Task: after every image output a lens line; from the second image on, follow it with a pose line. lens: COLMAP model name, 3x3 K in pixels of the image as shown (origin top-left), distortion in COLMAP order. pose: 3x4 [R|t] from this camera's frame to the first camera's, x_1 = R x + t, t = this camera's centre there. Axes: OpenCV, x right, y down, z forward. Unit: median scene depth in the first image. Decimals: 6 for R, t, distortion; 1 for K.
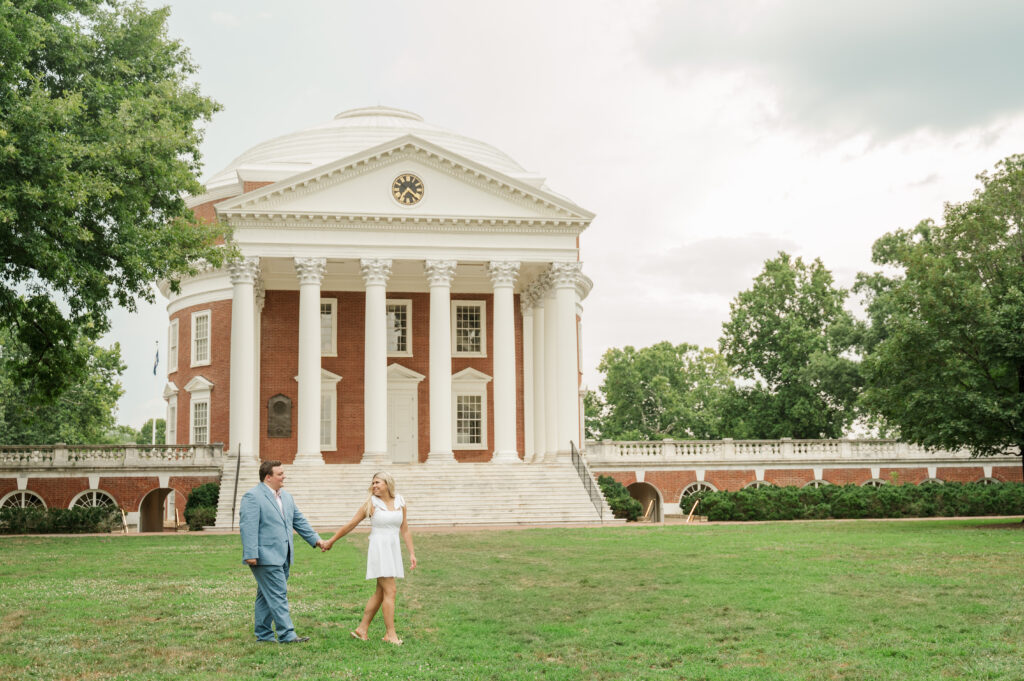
lens RADIAL K [[1061.6, 0, 499.2], [0, 1061.6, 341.7], [0, 0, 1]] dist [0.006156, 0.011672]
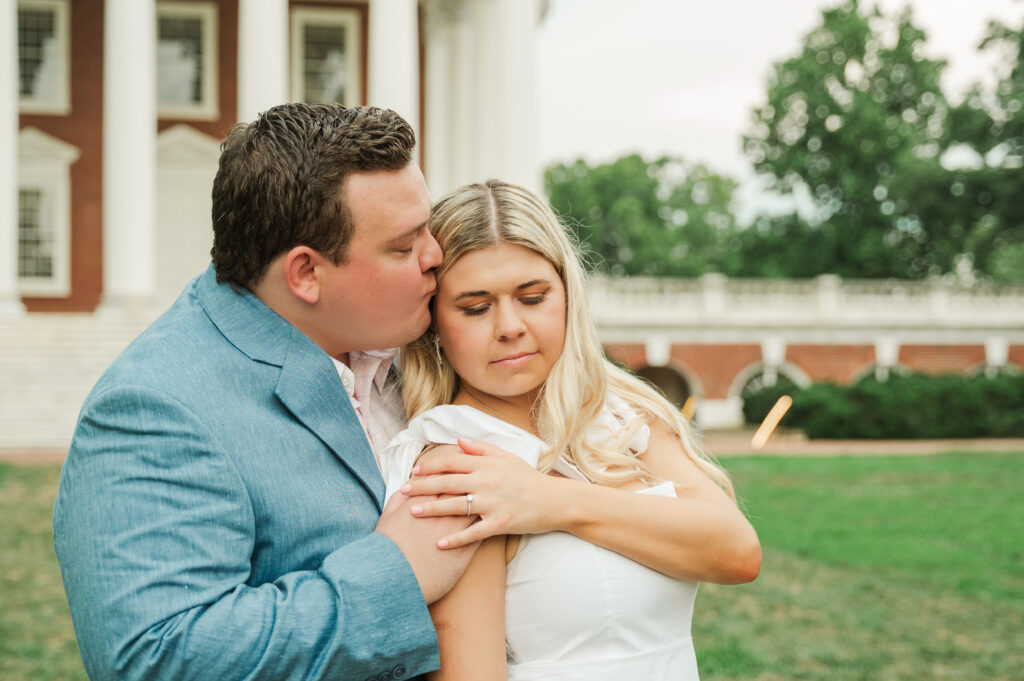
lens RADIAL K [[1528.1, 0, 512.0], [0, 1528.1, 340.5], [0, 0, 1]] dist [0.005540, 1.025154]
pose [[0.996005, 0.016879, 0.087692, -0.001830], [-0.027057, 0.992856, 0.116213, 0.031595], [-0.085104, -0.118121, 0.989346, 0.231413]]
